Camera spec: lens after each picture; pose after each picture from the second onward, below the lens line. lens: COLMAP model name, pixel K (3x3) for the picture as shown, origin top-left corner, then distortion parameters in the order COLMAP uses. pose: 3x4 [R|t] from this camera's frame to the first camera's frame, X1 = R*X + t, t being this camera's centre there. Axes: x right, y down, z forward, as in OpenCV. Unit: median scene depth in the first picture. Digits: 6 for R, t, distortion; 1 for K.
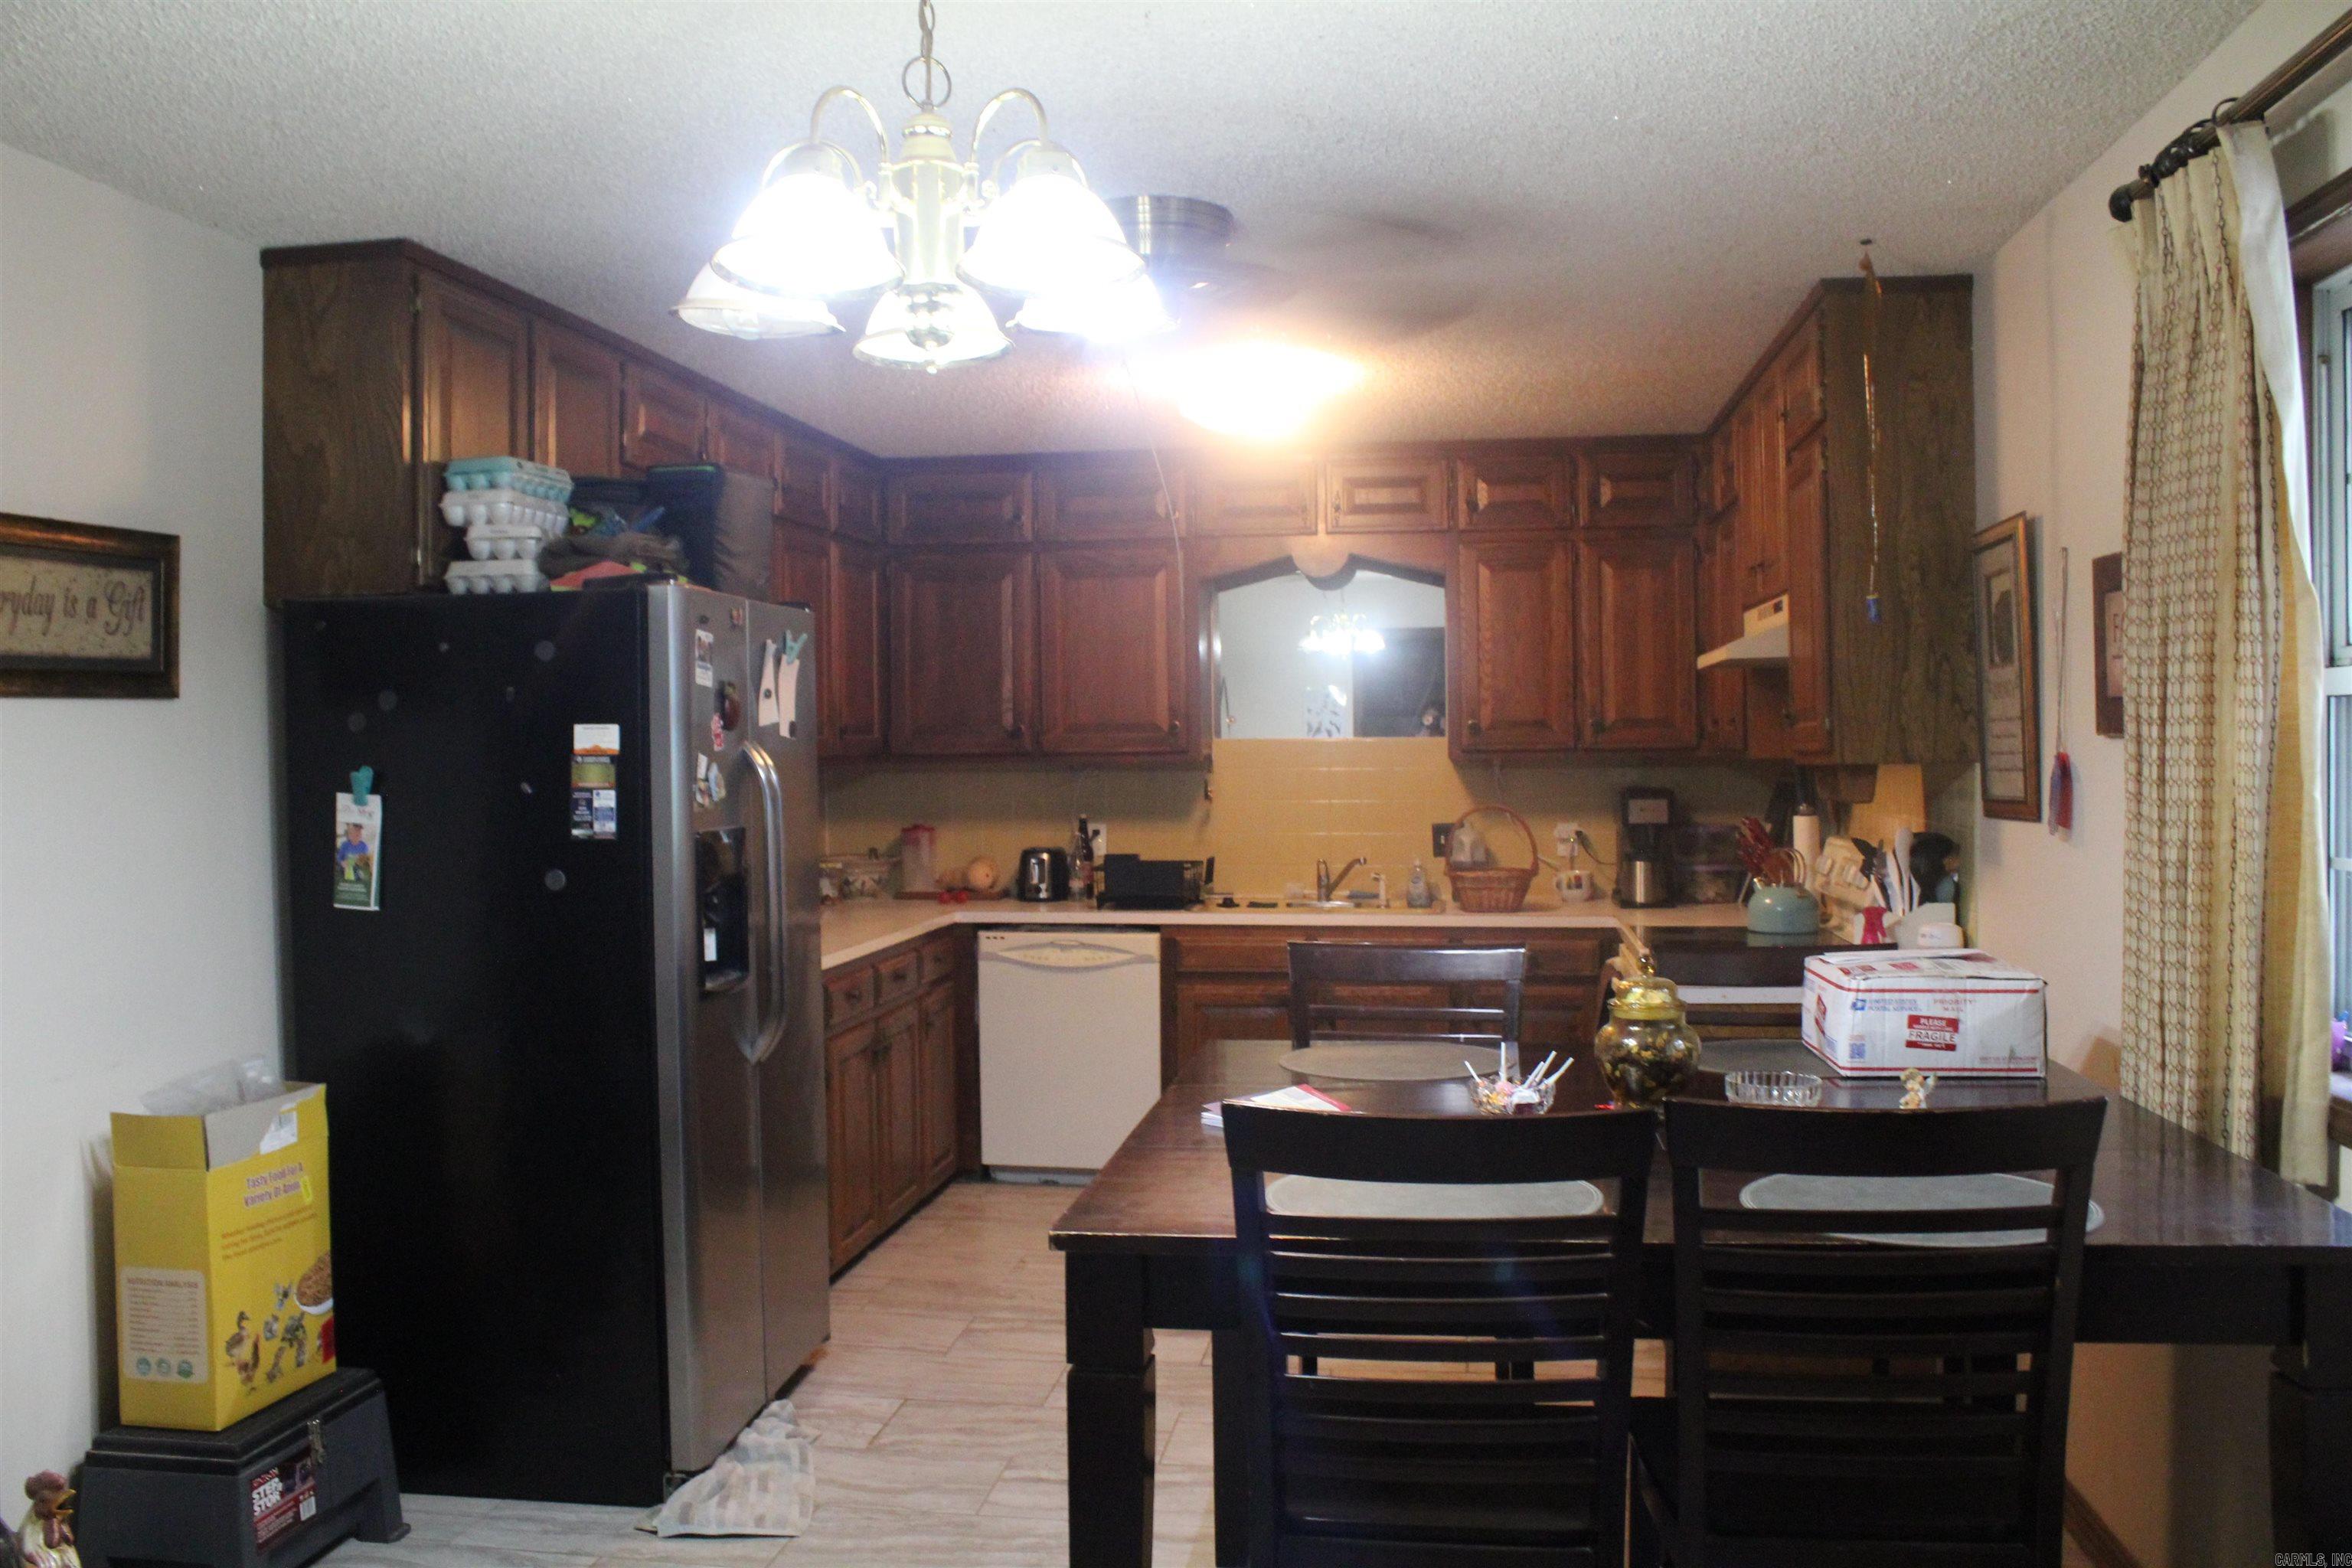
lens RADIAL K [[1979.7, 0, 1159.0], [0, 1979.7, 786.7], [0, 0, 1]] dist [-0.149334, 0.152992]
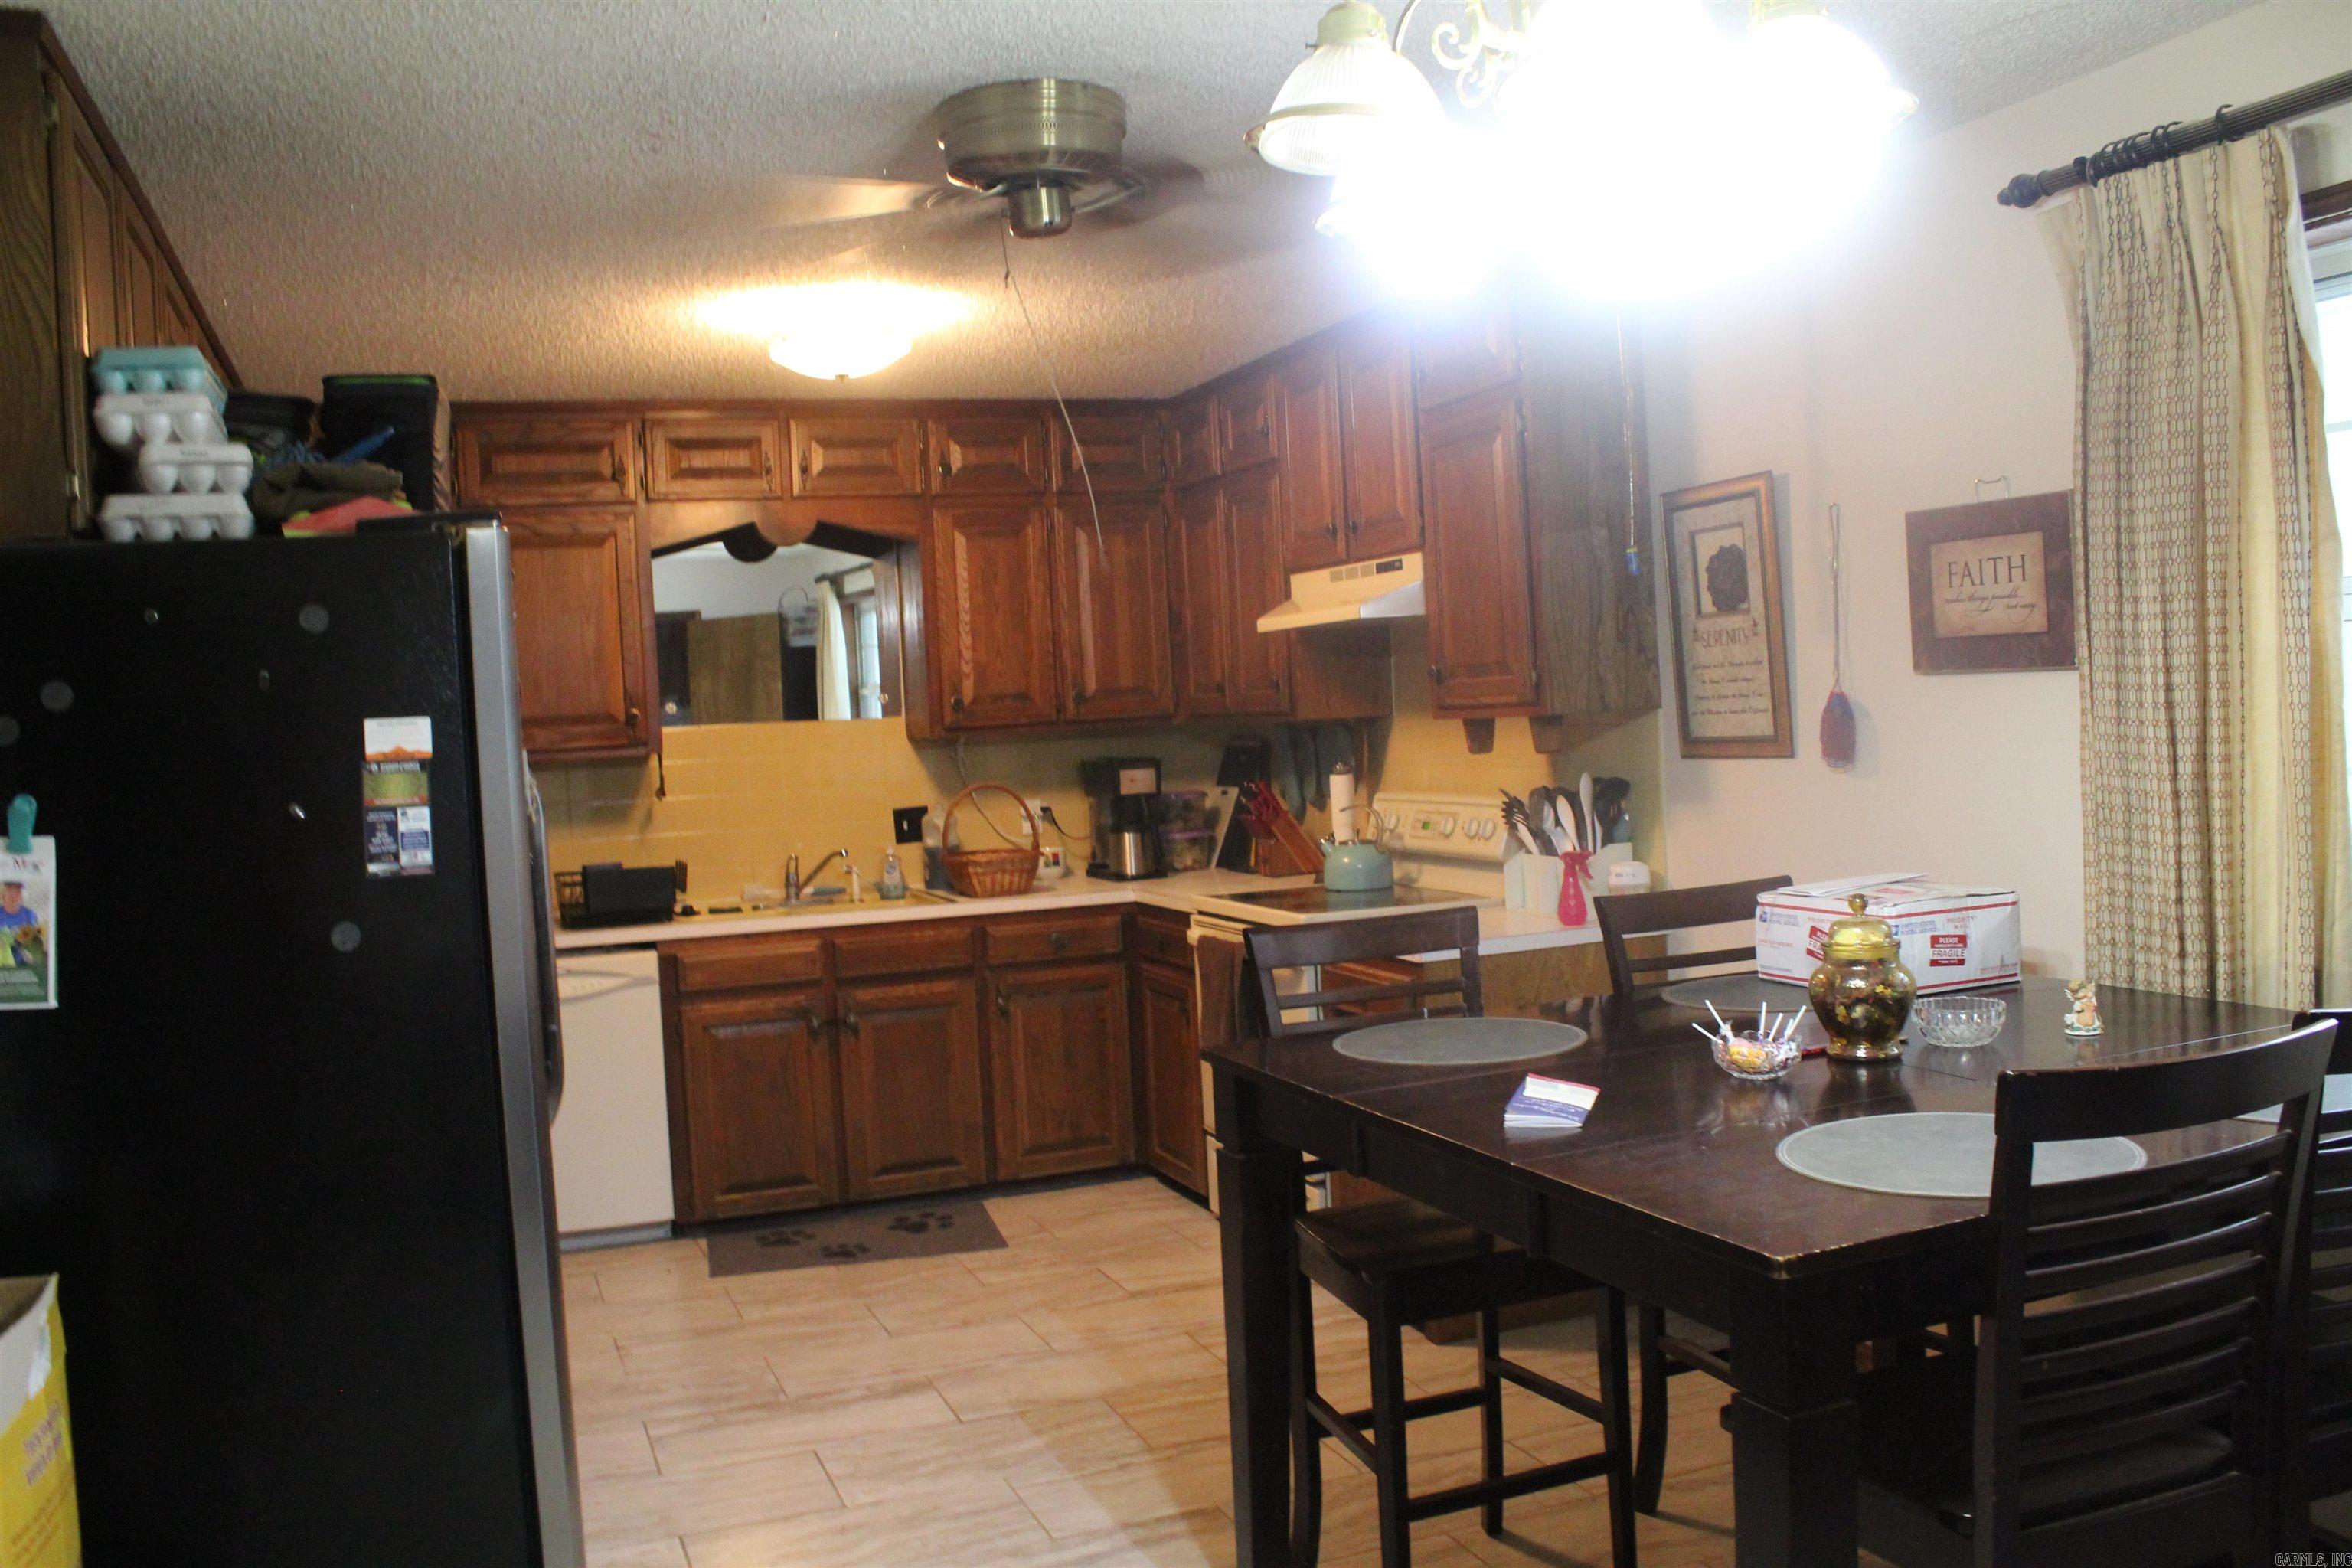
lens RADIAL K [[1979.7, 0, 1159.0], [0, 1979.7, 786.7], [0, 0, 1]] dist [-0.149334, 0.152992]
pose [[0.864569, -0.055281, 0.499464, -0.319896], [0.052989, 0.998418, 0.018782, -0.003971], [-0.499712, 0.010228, 0.866131, 0.182756]]
